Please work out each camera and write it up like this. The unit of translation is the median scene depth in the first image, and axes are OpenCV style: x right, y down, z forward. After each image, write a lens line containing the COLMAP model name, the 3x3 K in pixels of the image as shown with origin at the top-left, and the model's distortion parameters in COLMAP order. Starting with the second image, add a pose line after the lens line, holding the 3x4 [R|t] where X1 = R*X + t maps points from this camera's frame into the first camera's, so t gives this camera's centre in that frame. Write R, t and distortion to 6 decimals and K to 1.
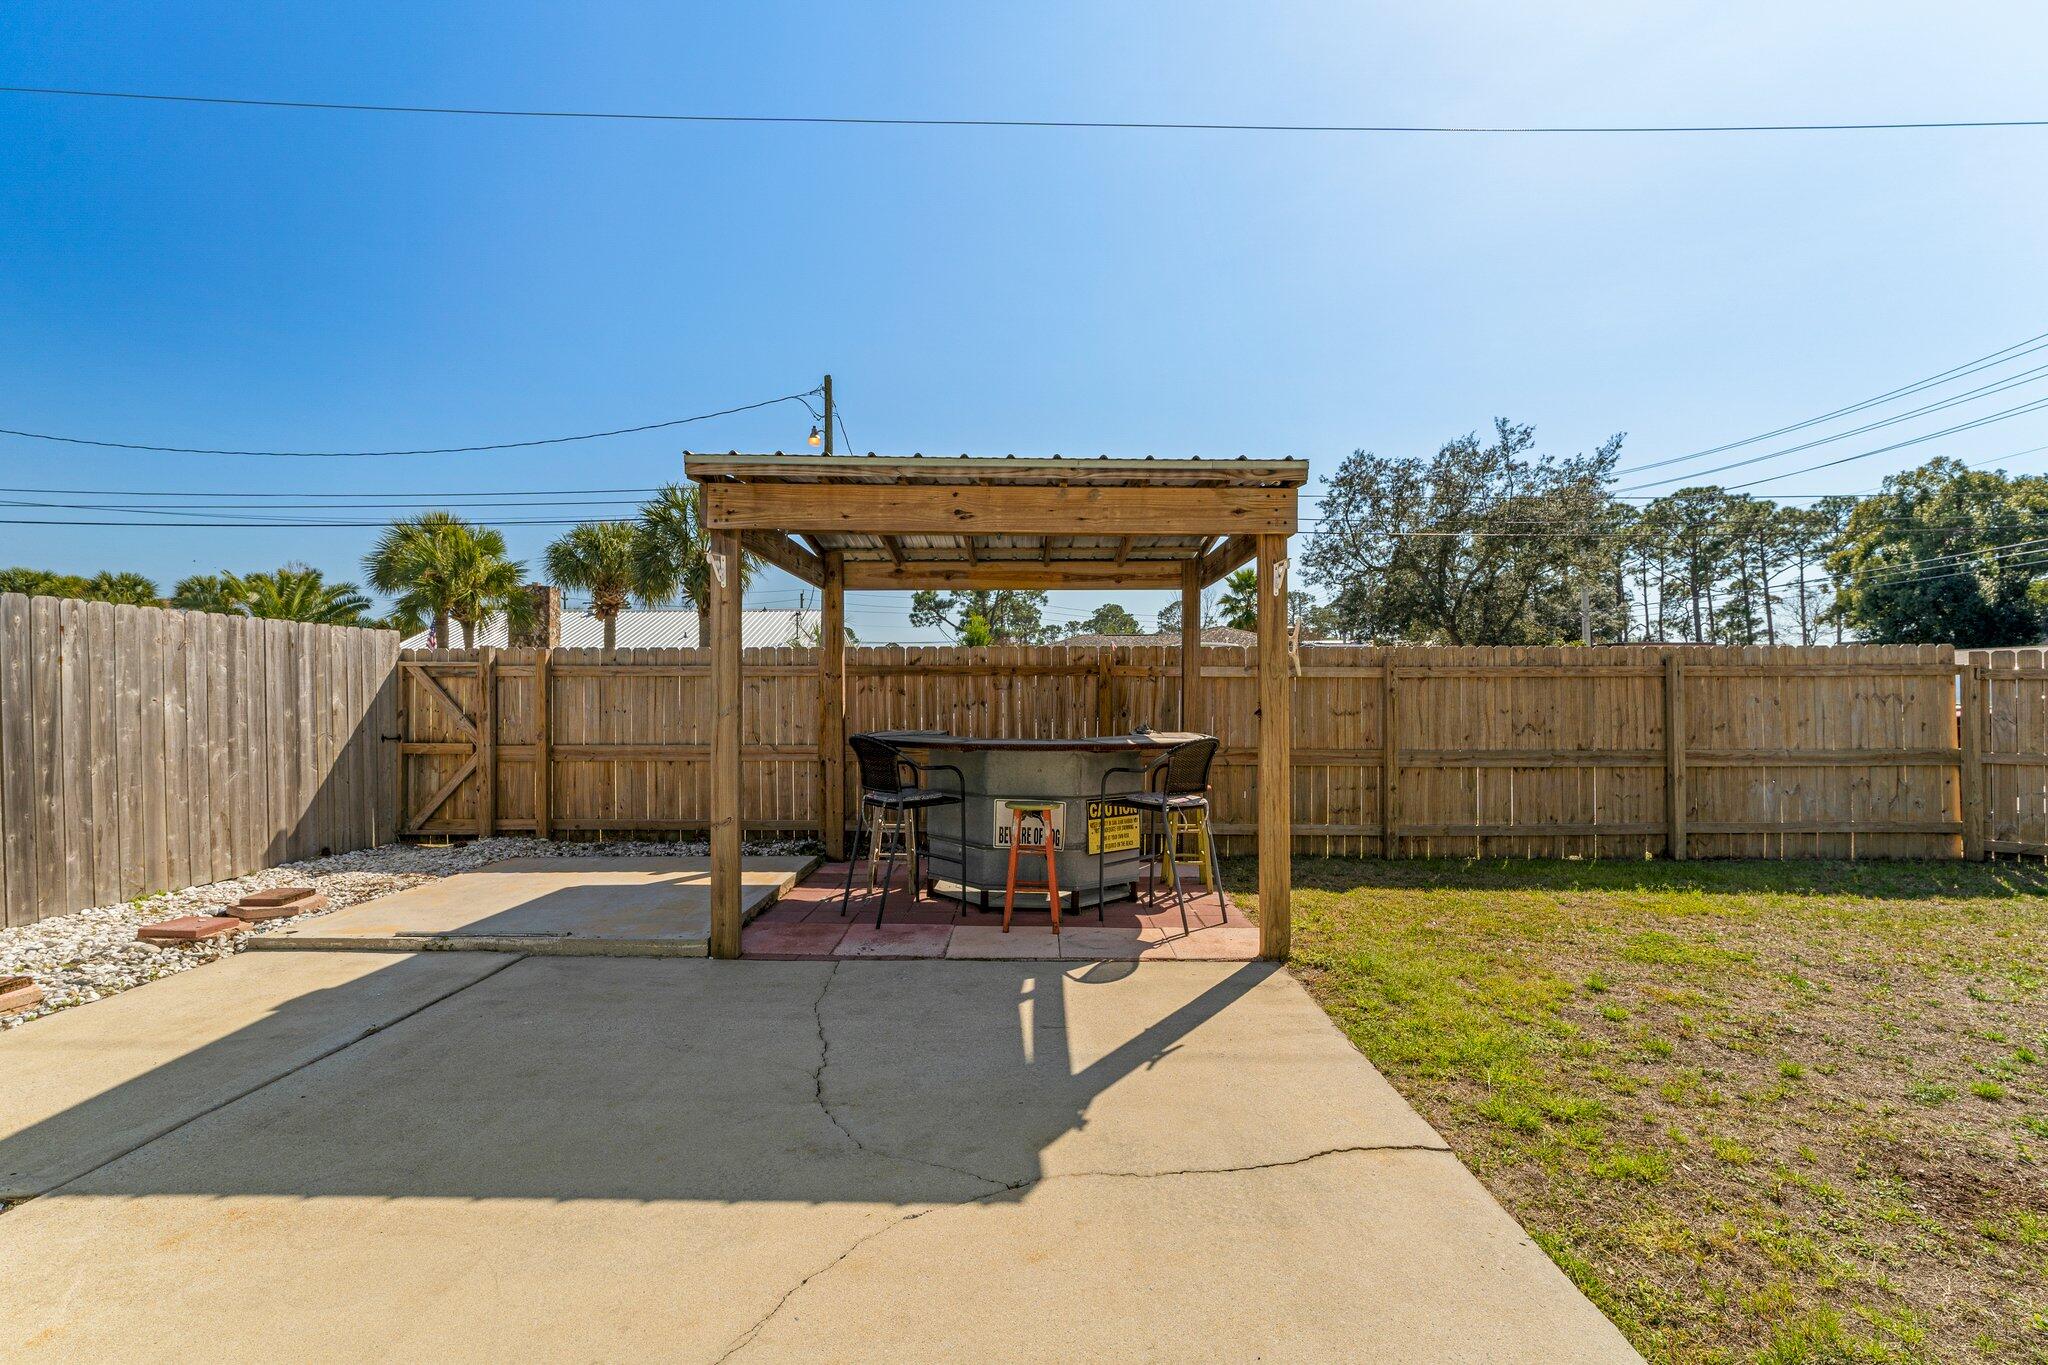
lens RADIAL K [[912.9, 0, 1016.3], [0, 912.9, 688.0], [0, 0, 1]] dist [-0.001174, -0.000181]
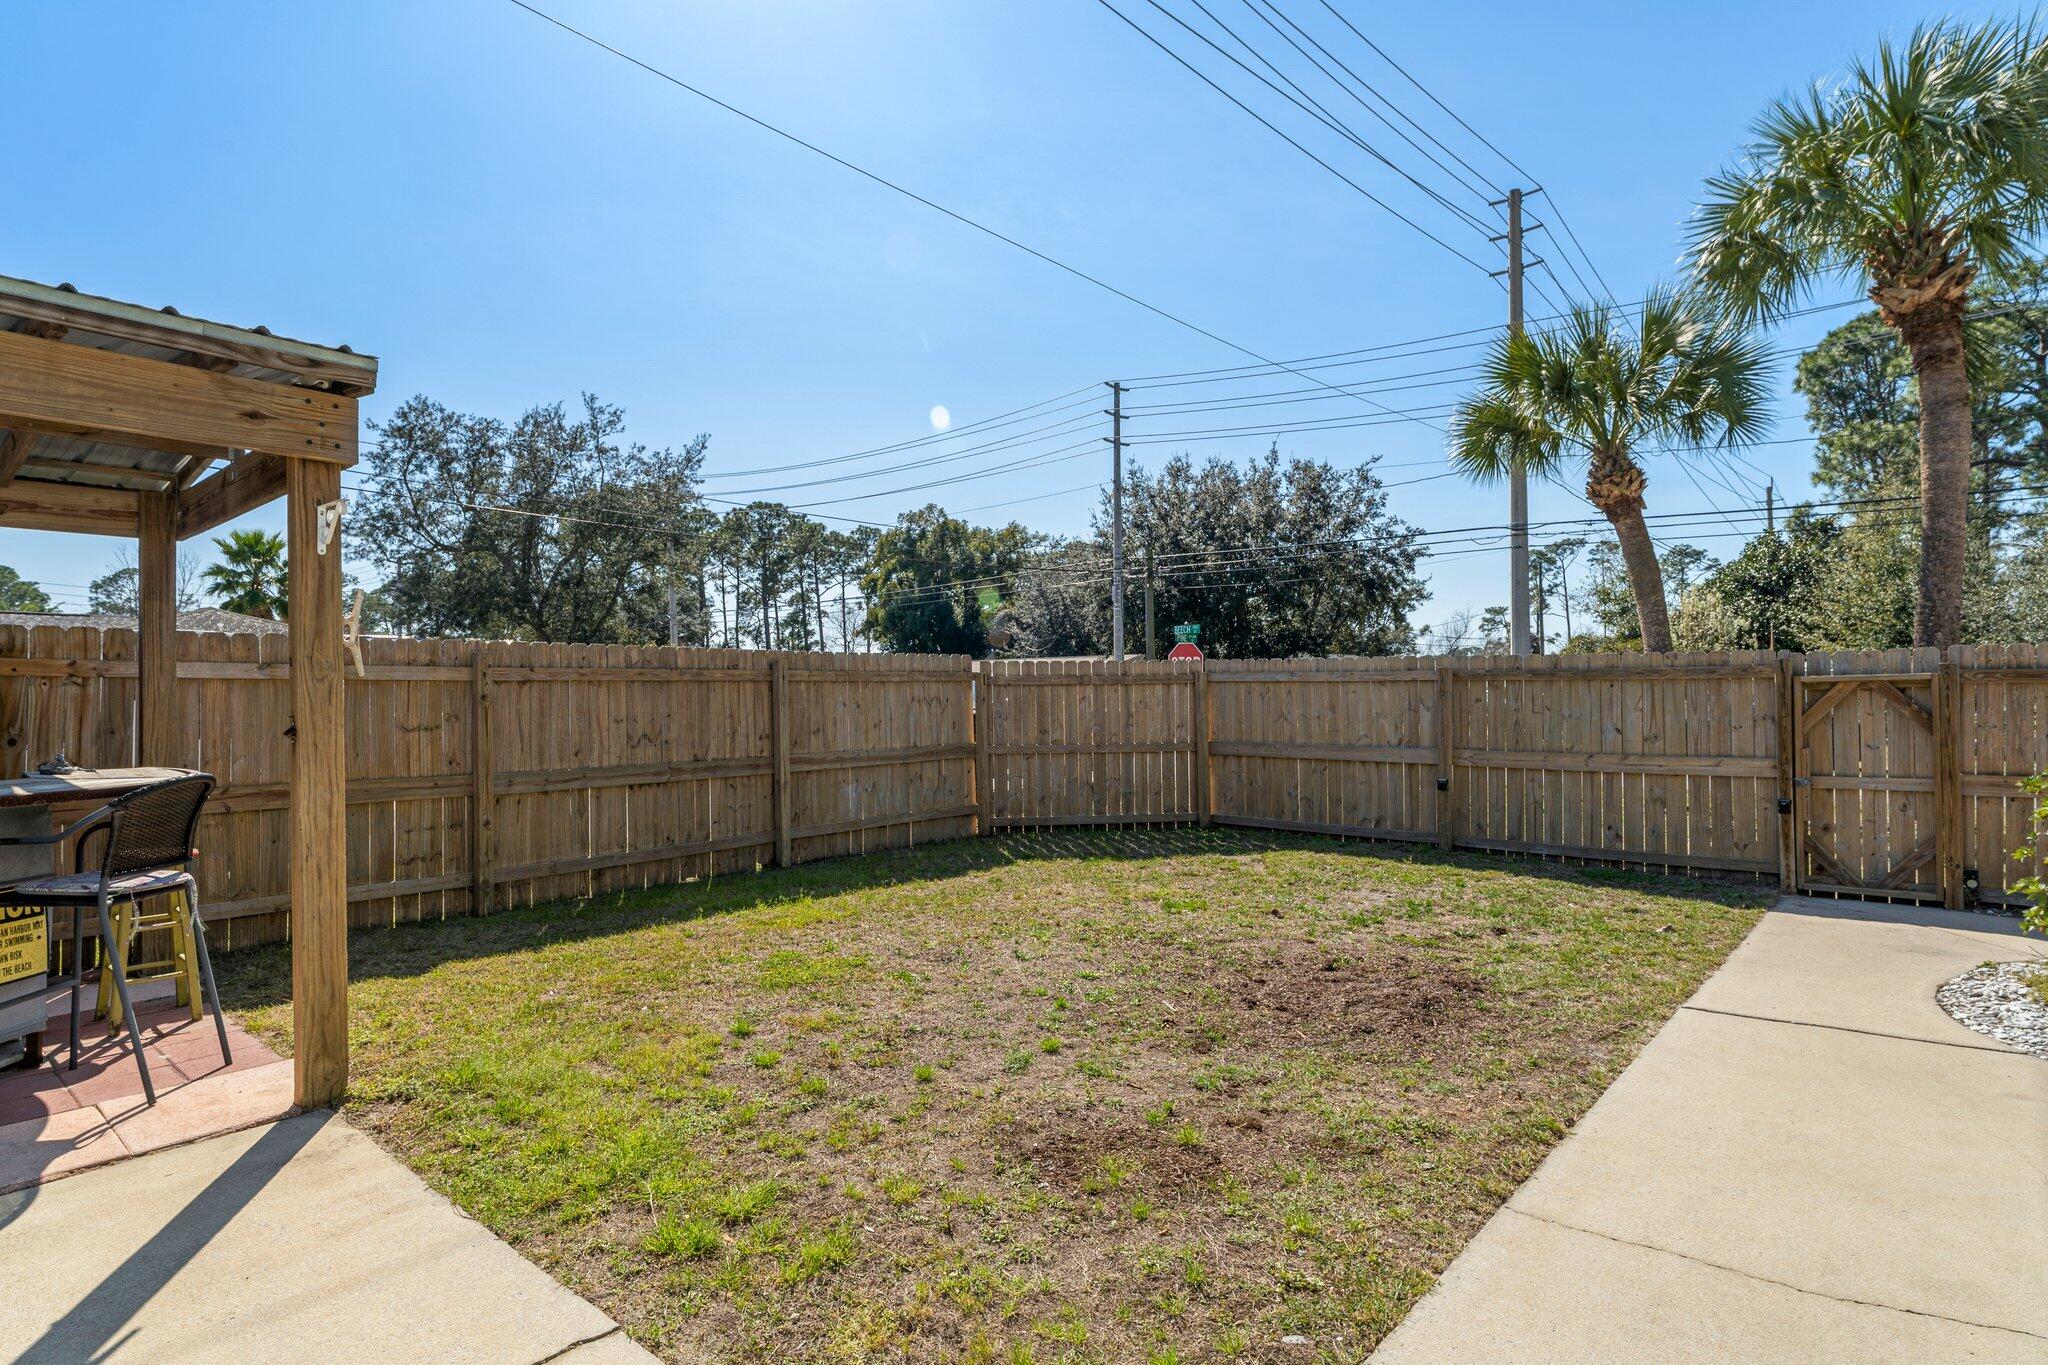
lens RADIAL K [[1052.4, 0, 1015.4], [0, 1052.4, 688.4], [0, 0, 1]] dist [-0.000856, -0.000576]
pose [[0.640314, -0.000483, 0.768113, 0.014633], [0.005446, 0.999978, -0.003911, 0.001240], [-0.768094, 0.006687, 0.640302, 0.088423]]
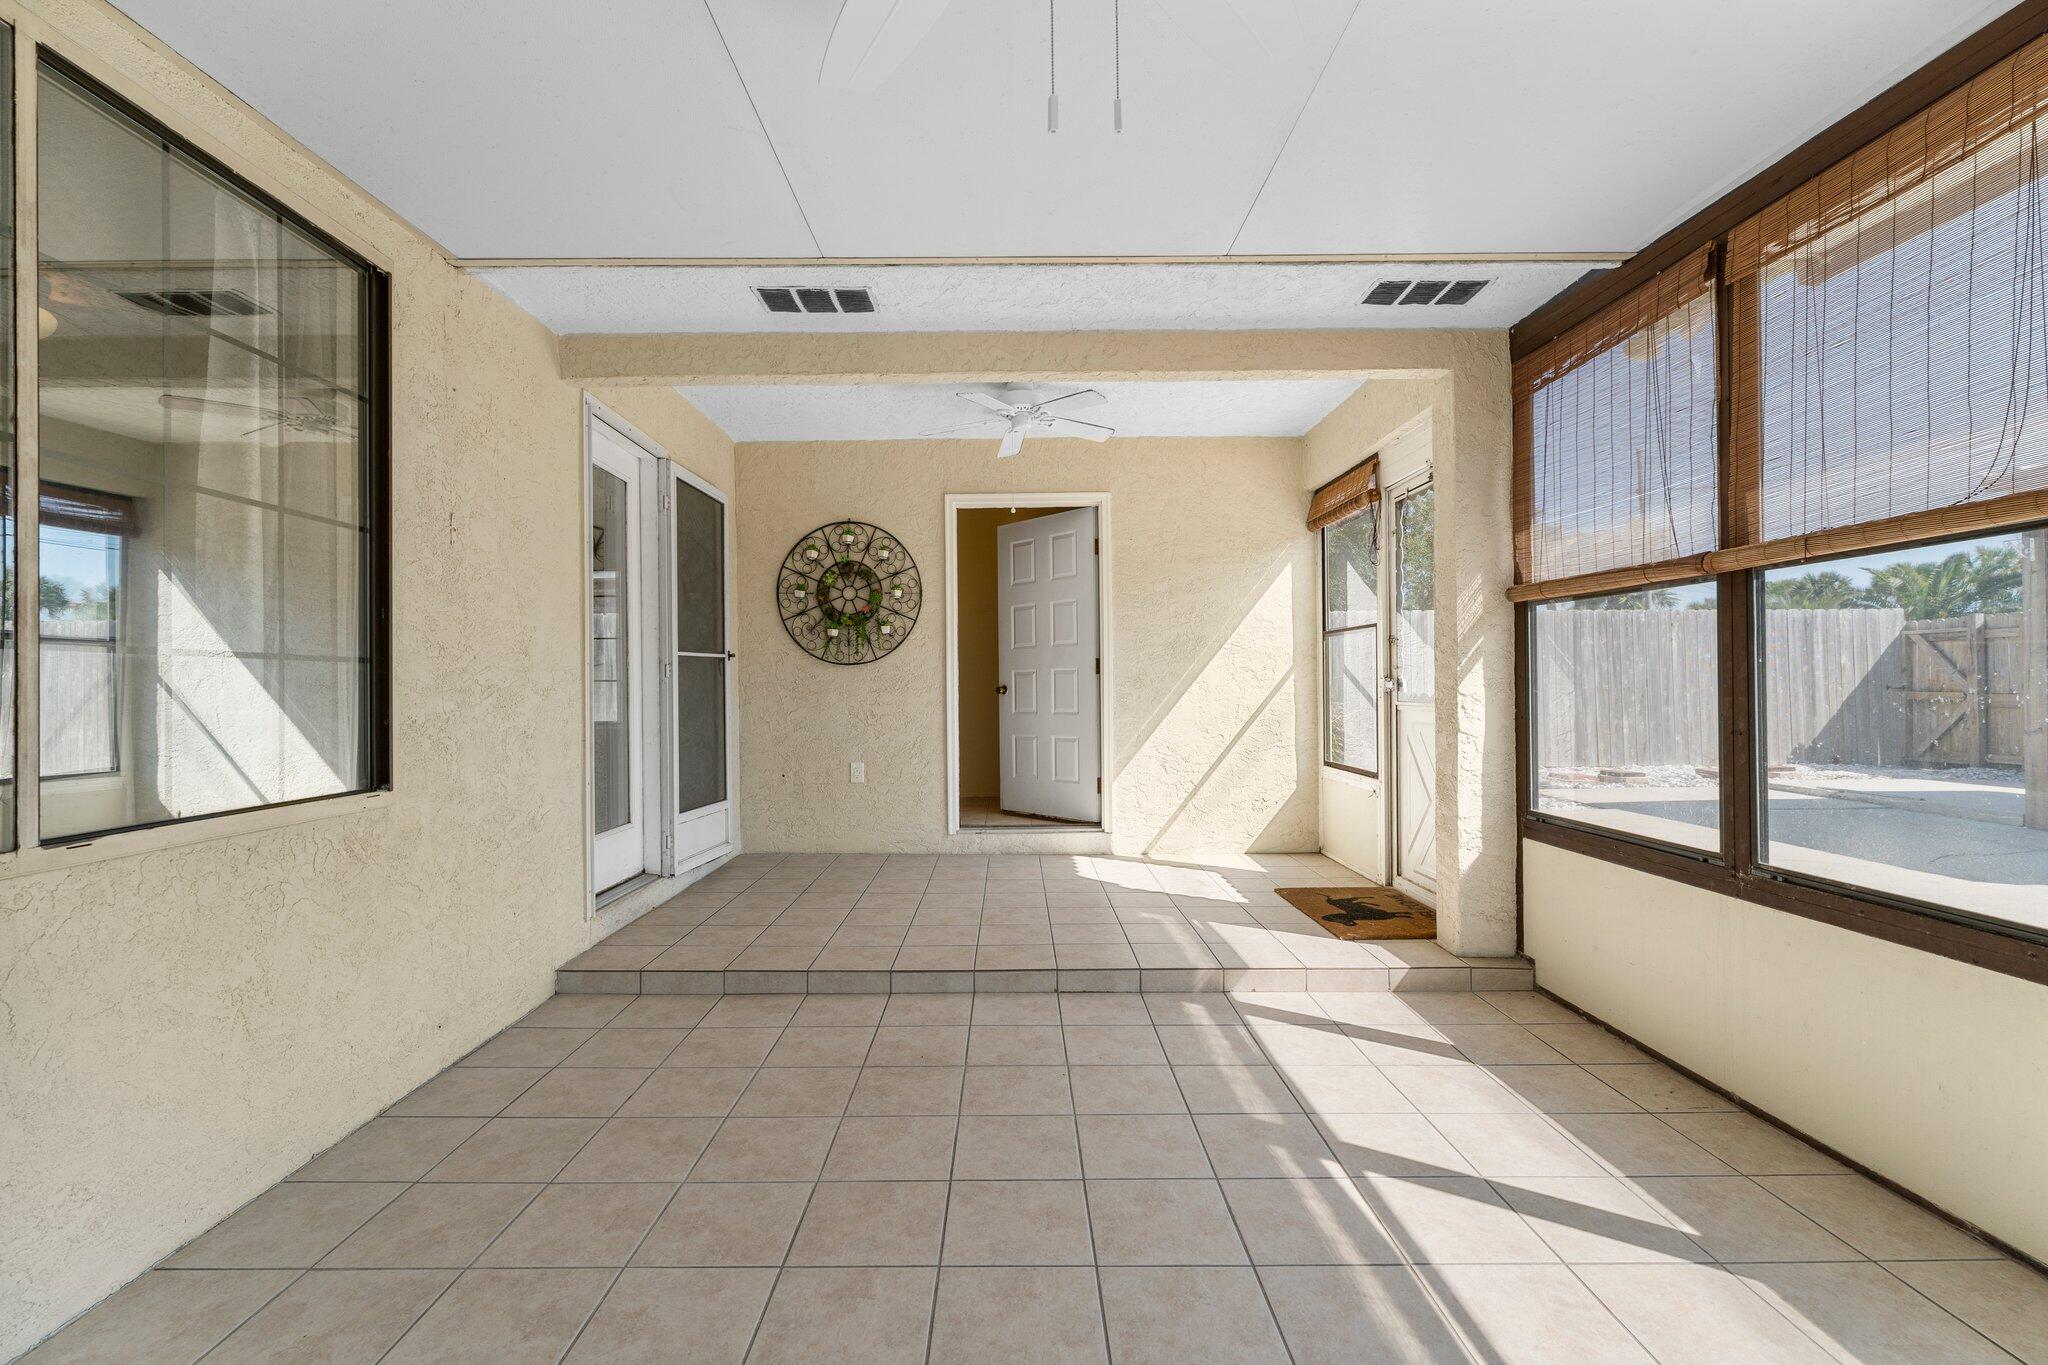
lens RADIAL K [[885.2, 0, 1018.8], [0, 885.2, 694.2], [0, 0, 1]] dist [0.000190, -0.000423]
pose [[0.036070, 0.006693, -0.999327, 0.666221], [0.013097, 0.999889, 0.007169, 0.043025], [0.999263, -0.013347, 0.035979, -0.404711]]
